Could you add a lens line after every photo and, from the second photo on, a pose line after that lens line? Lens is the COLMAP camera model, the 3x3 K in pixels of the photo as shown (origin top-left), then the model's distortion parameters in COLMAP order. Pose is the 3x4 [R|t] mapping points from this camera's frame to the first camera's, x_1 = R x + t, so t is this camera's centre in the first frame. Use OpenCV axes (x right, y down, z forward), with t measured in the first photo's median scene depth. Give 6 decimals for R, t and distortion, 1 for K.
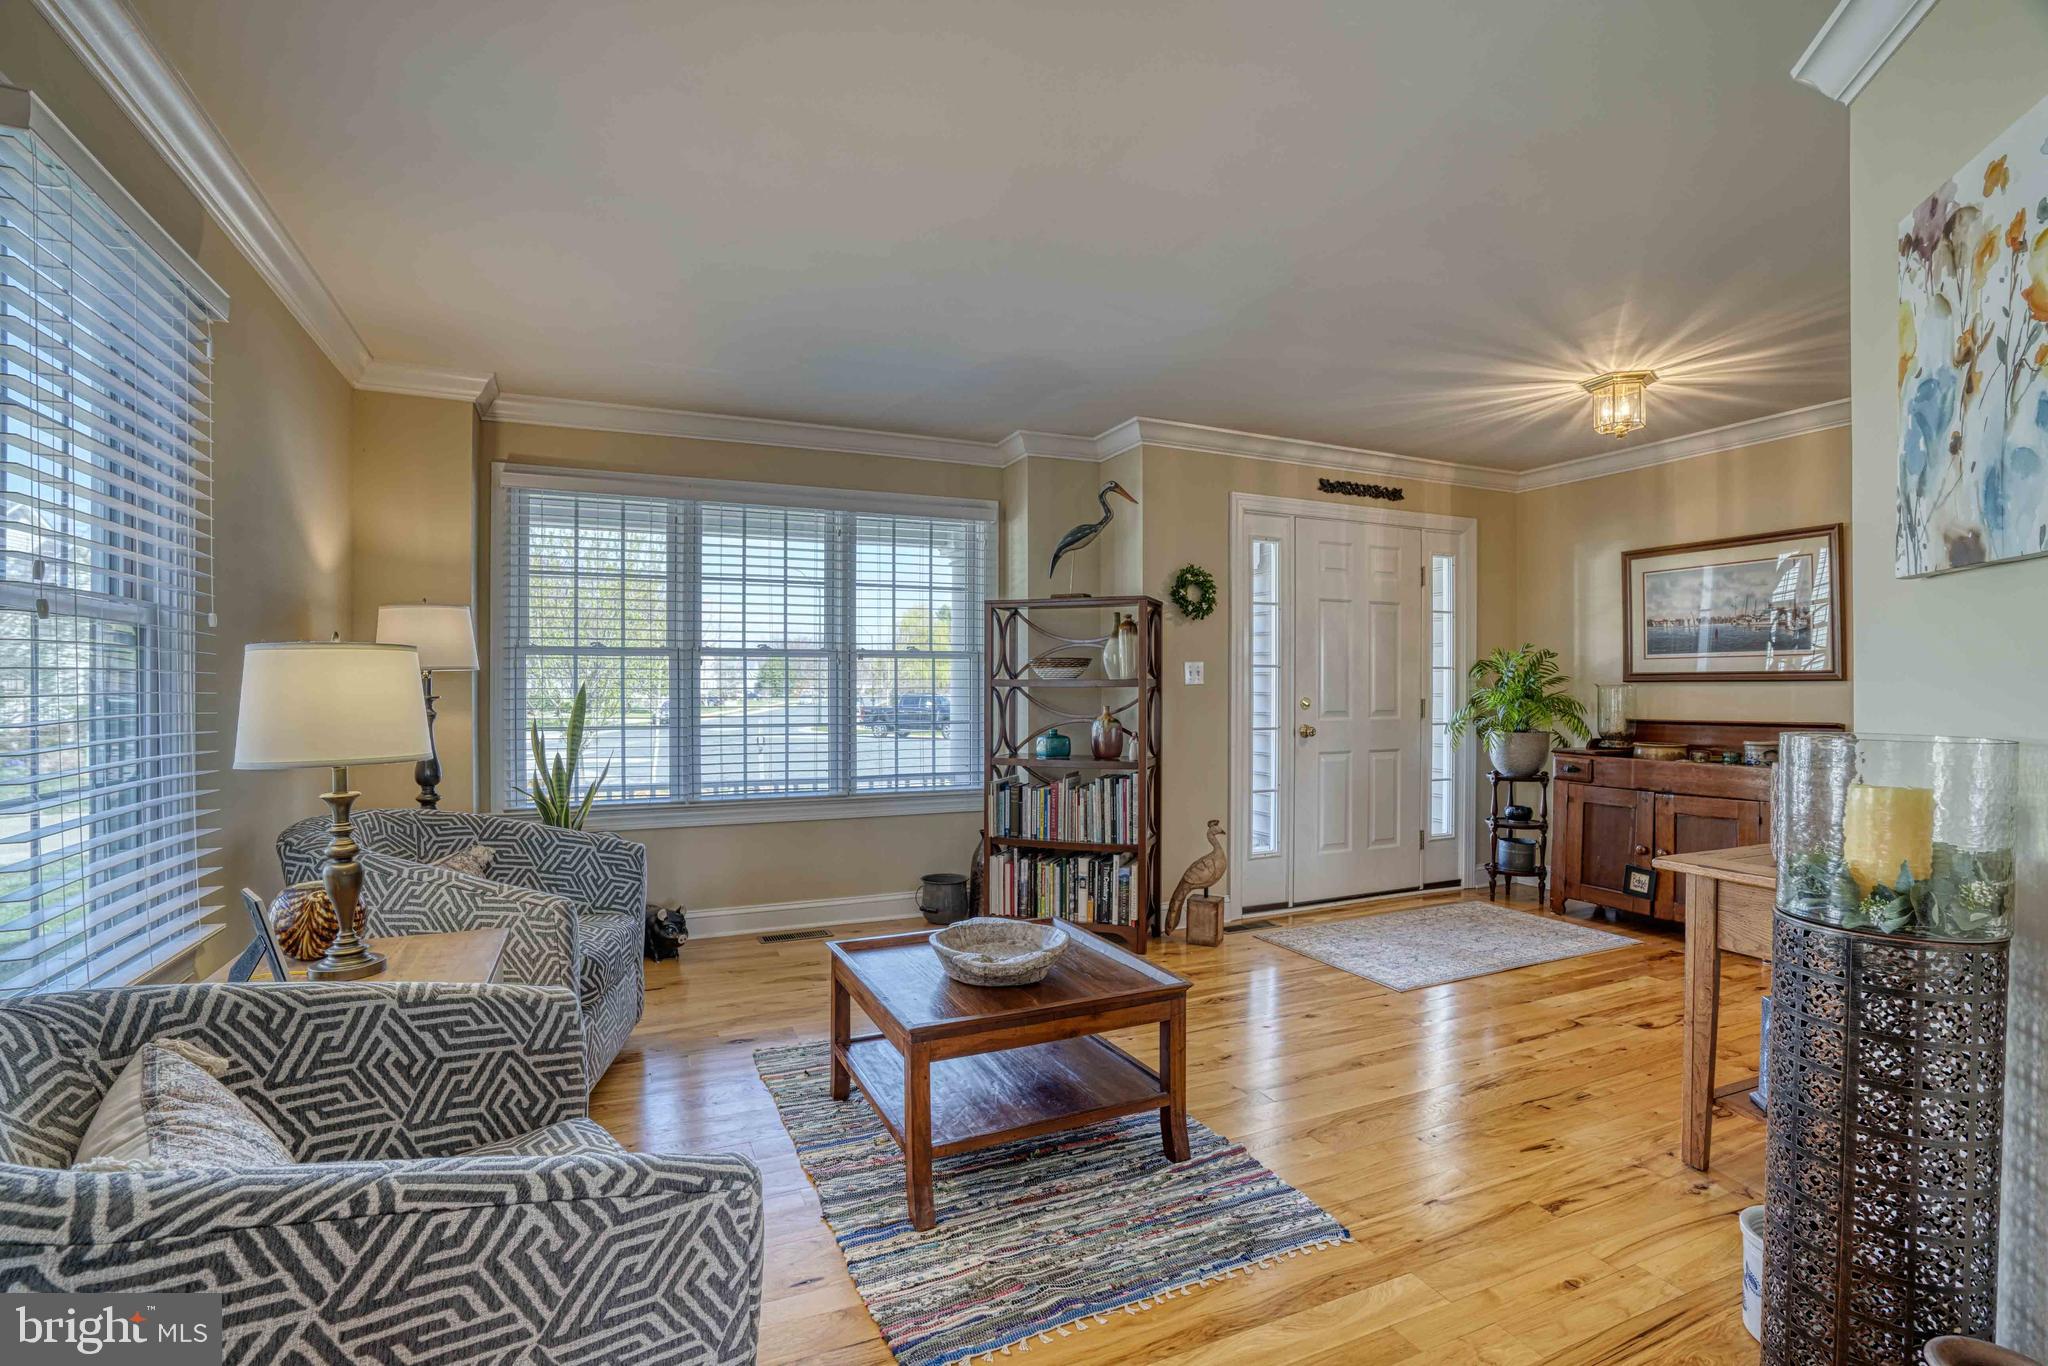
lens RADIAL K [[946.1, 0, 1006.2], [0, 946.1, 682.1], [0, 0, 1]] dist [-0.068220, 0.028413]
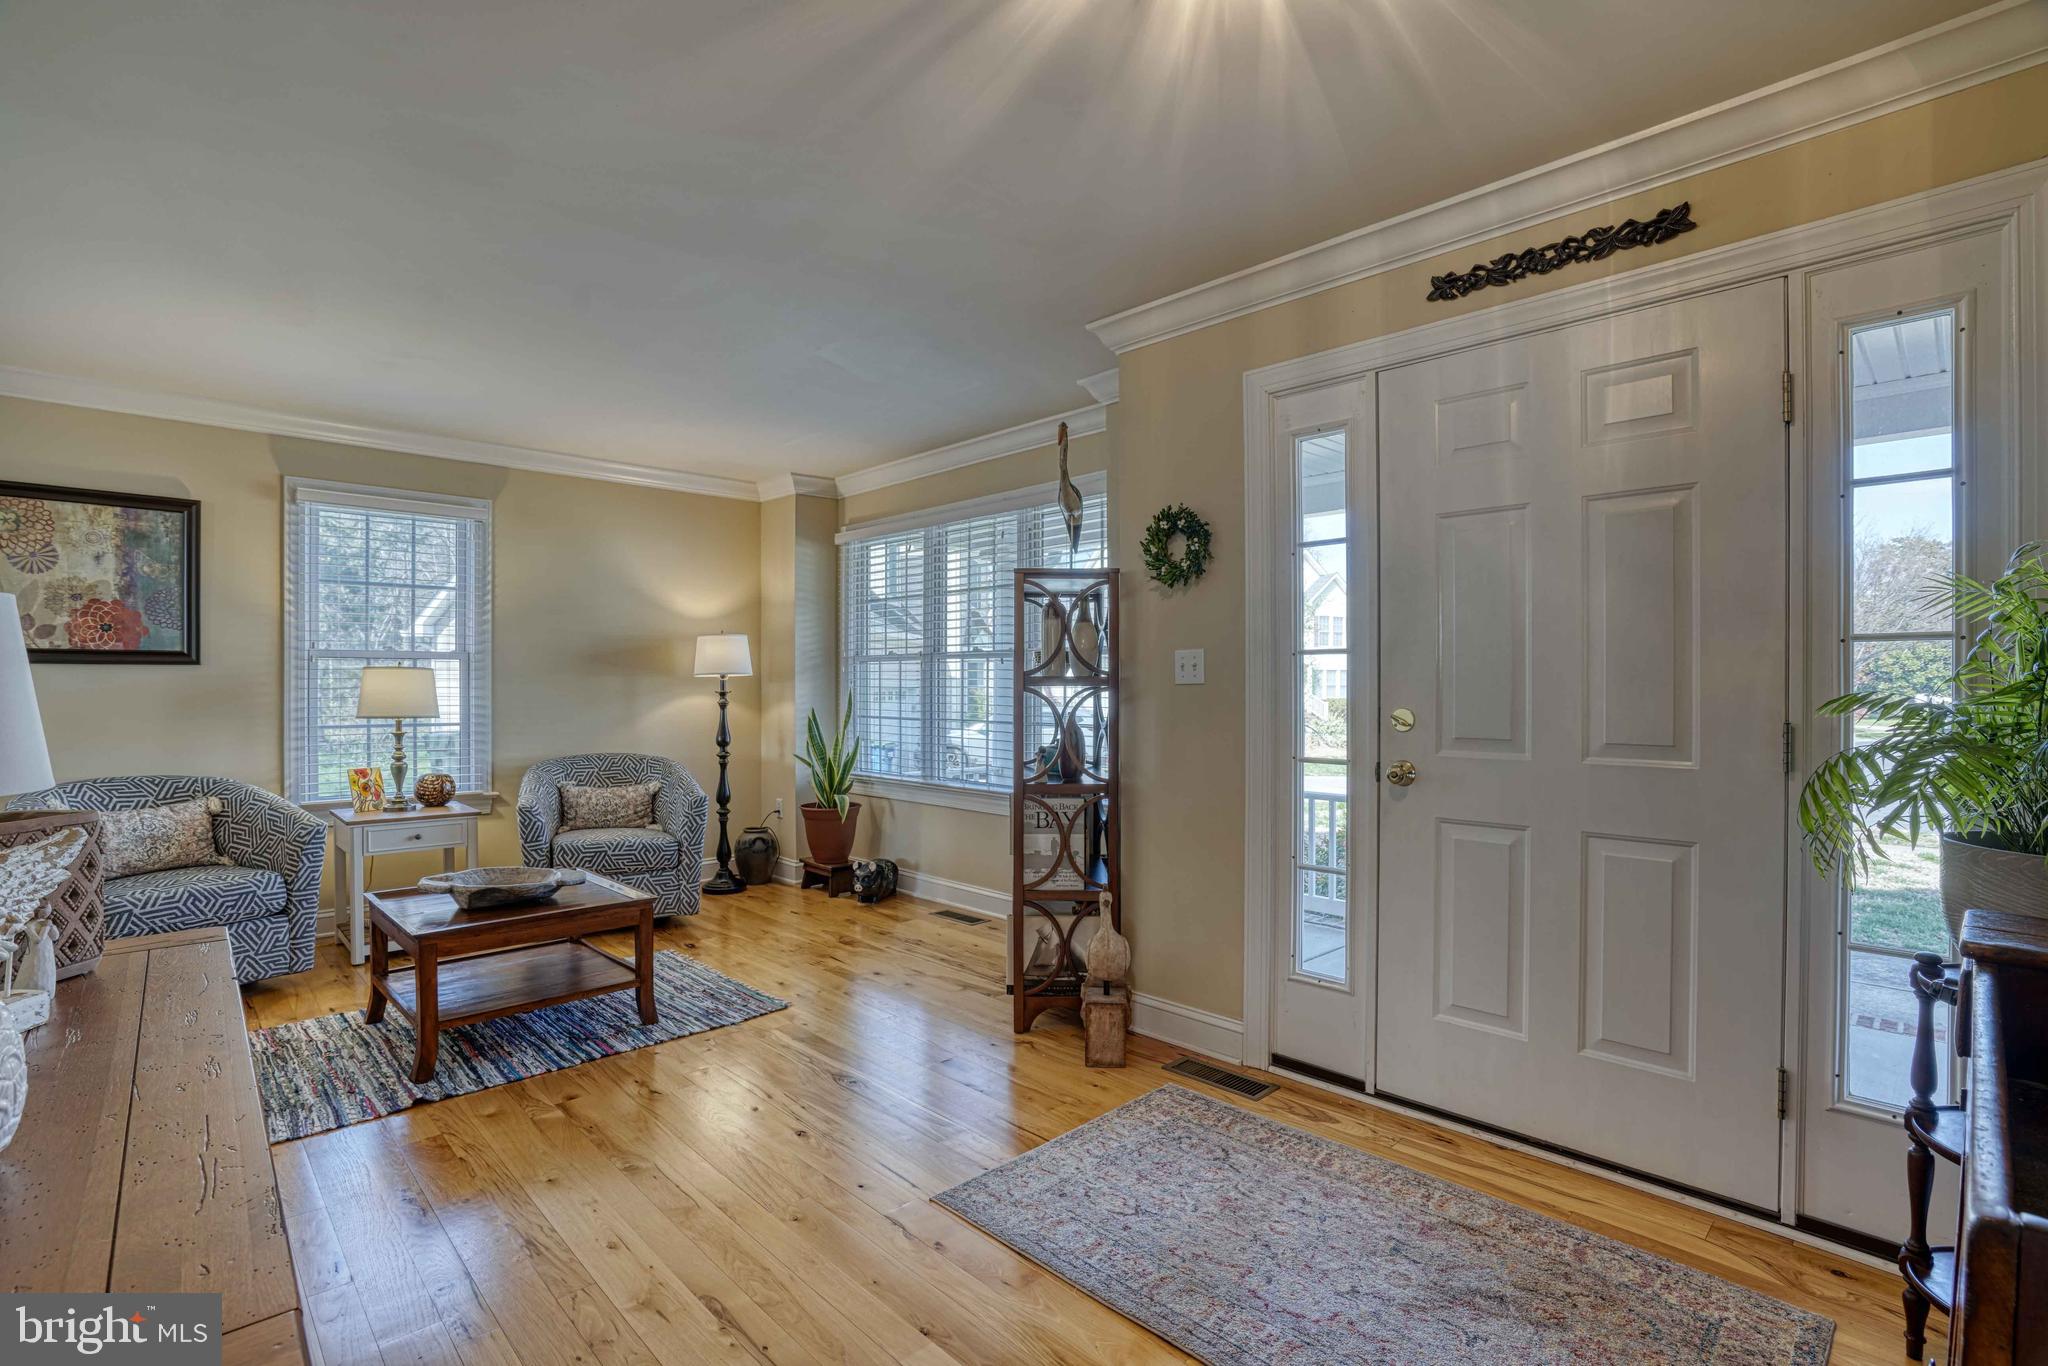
lens RADIAL K [[946.1, 0, 1006.2], [0, 946.1, 682.1], [0, 0, 1]] dist [-0.068220, 0.028413]
pose [[0.338798, -0.000938, -0.940859, 0.759329], [0.006014, 0.999981, 0.001168, -0.000609], [0.940840, -0.006054, 0.338797, 0.638723]]
